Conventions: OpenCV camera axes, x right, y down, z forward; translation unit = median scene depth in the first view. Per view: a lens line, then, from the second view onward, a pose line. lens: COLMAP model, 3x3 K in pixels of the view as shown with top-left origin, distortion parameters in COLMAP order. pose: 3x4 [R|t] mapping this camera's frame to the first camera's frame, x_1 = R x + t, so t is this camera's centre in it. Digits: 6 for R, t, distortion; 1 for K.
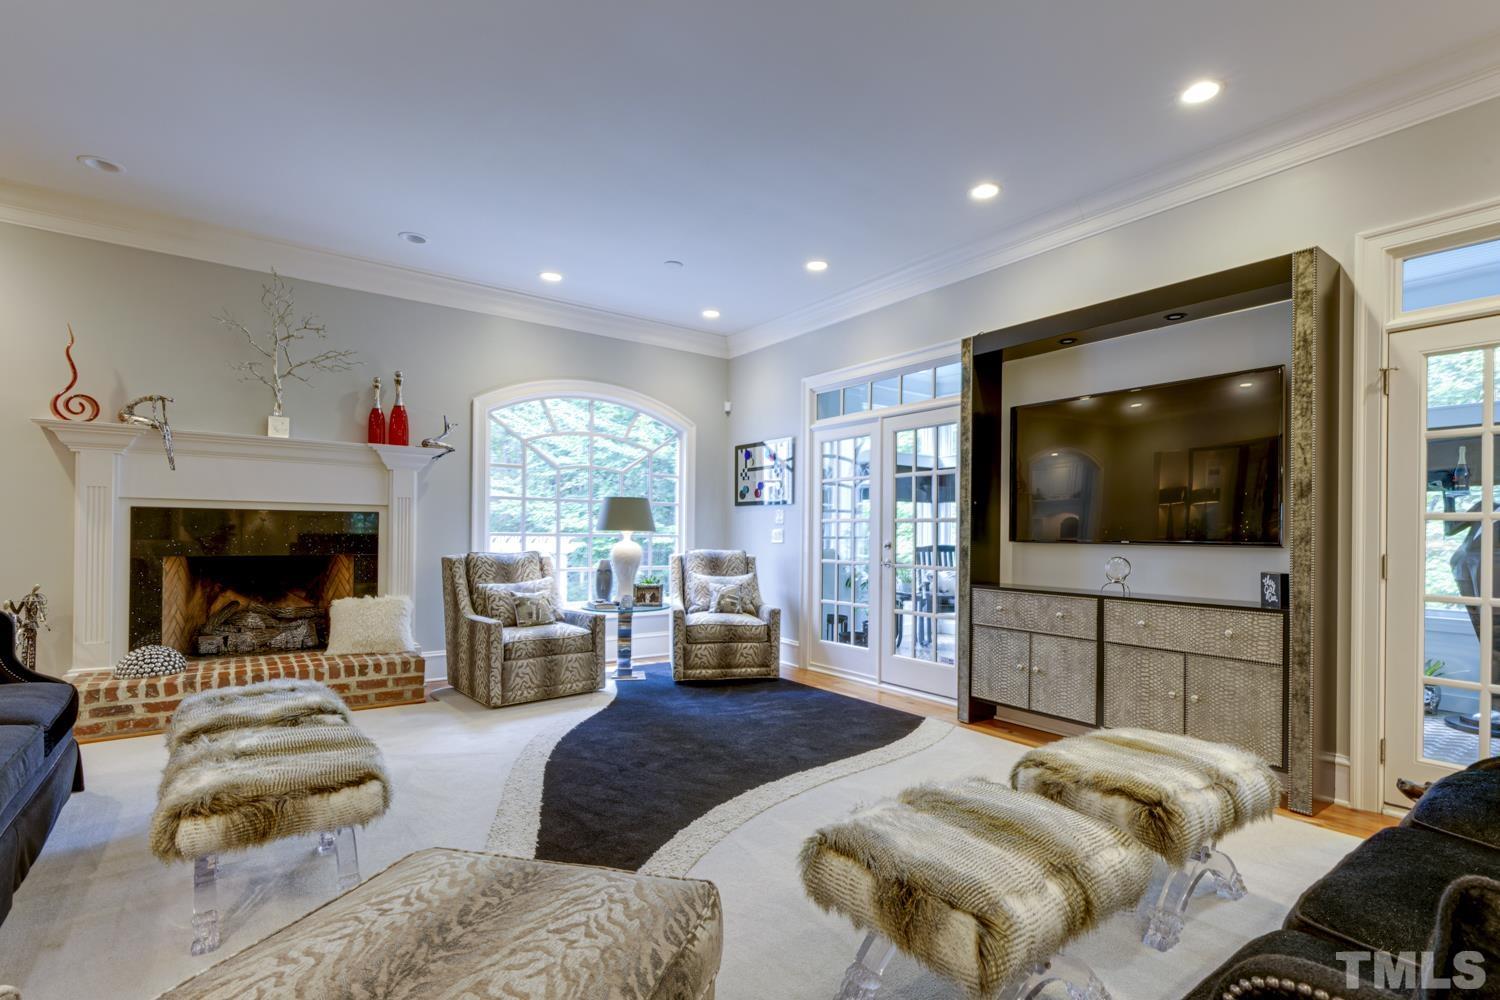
lens RADIAL K [[685.6, 0, 751.7], [0, 685.6, 513.0], [0, 0, 1]] dist [0.000580, 0.000072]
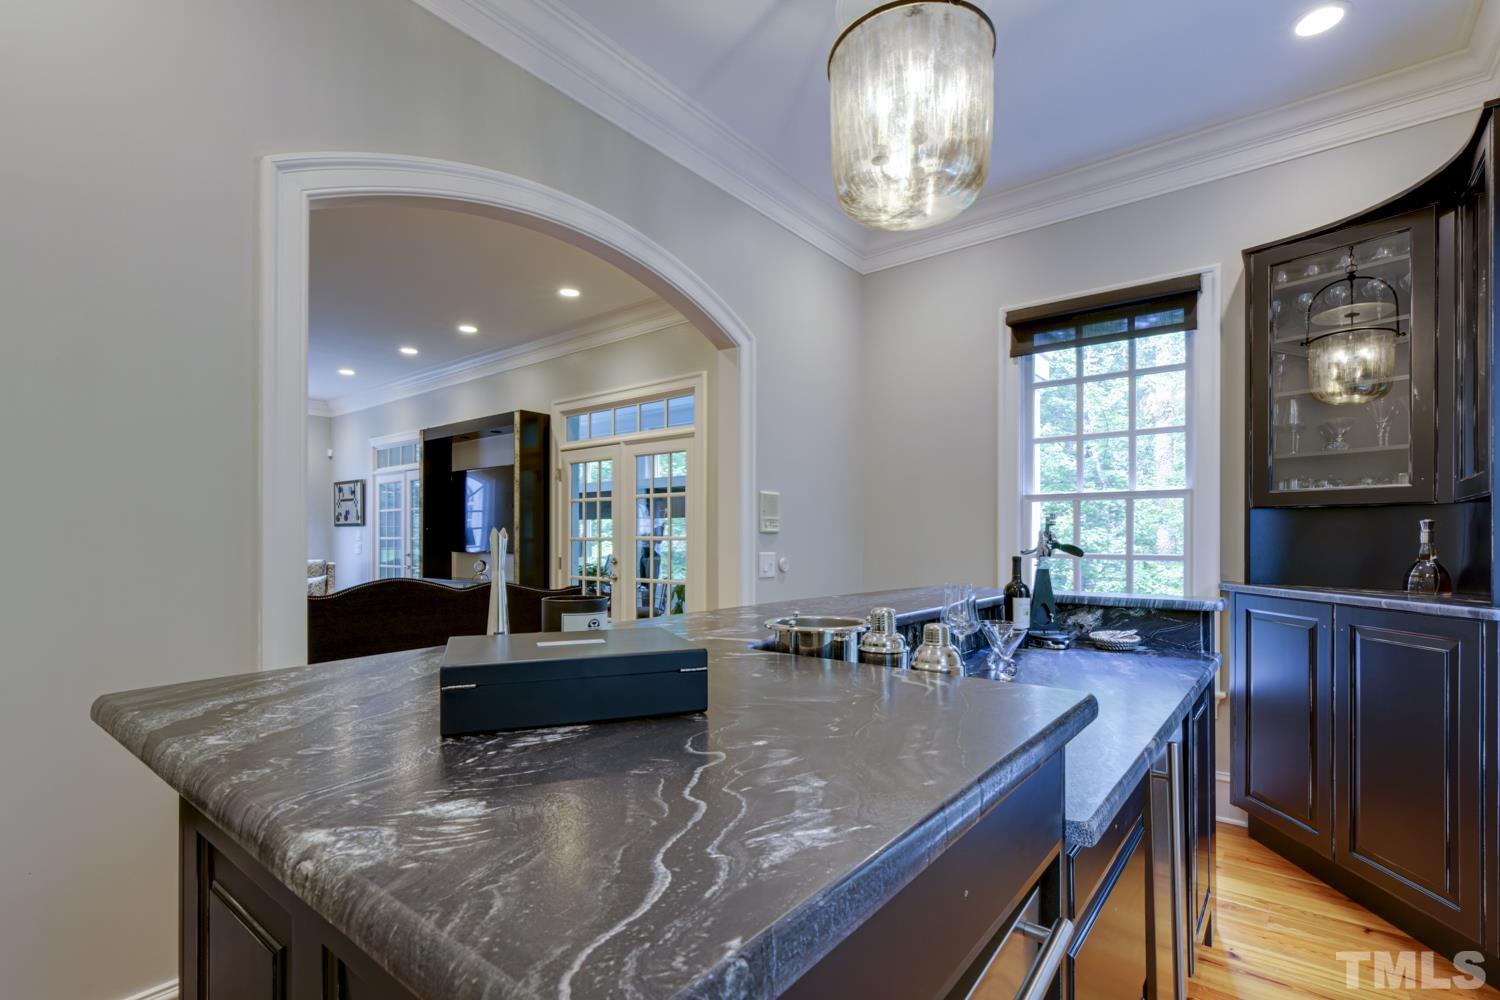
lens RADIAL K [[685.6, 0, 697.9], [0, 685.6, 542.9], [0, 0, 1]] dist [0.000580, 0.000072]
pose [[0.973443, 0.006018, 0.228851, 0.362135], [-0.010362, 0.999788, 0.017785, -0.009397], [-0.228696, -0.019684, 0.973299, -0.483869]]
